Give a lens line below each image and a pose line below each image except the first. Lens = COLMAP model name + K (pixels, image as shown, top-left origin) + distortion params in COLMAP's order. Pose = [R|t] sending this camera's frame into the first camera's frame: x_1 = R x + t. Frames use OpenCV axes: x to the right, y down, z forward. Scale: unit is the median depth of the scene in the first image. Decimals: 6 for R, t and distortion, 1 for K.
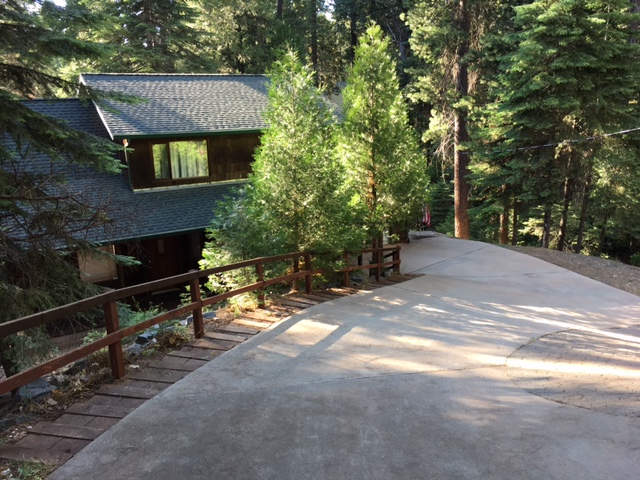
lens RADIAL K [[544.6, 0, 319.8], [0, 544.6, 239.1], [0, 0, 1]] dist [0.072296, -0.101886]
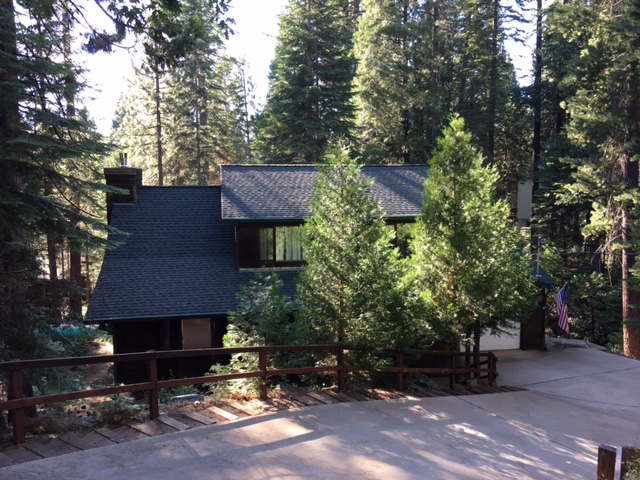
lens RADIAL K [[544.6, 0, 321.5], [0, 544.6, 239.5], [0, 0, 1]] dist [0.072296, -0.101886]
pose [[0.932513, 0.051261, -0.357480, 0.119794], [-0.104622, 0.985772, -0.131558, -0.013296], [0.345650, 0.160080, 0.924608, 0.030230]]
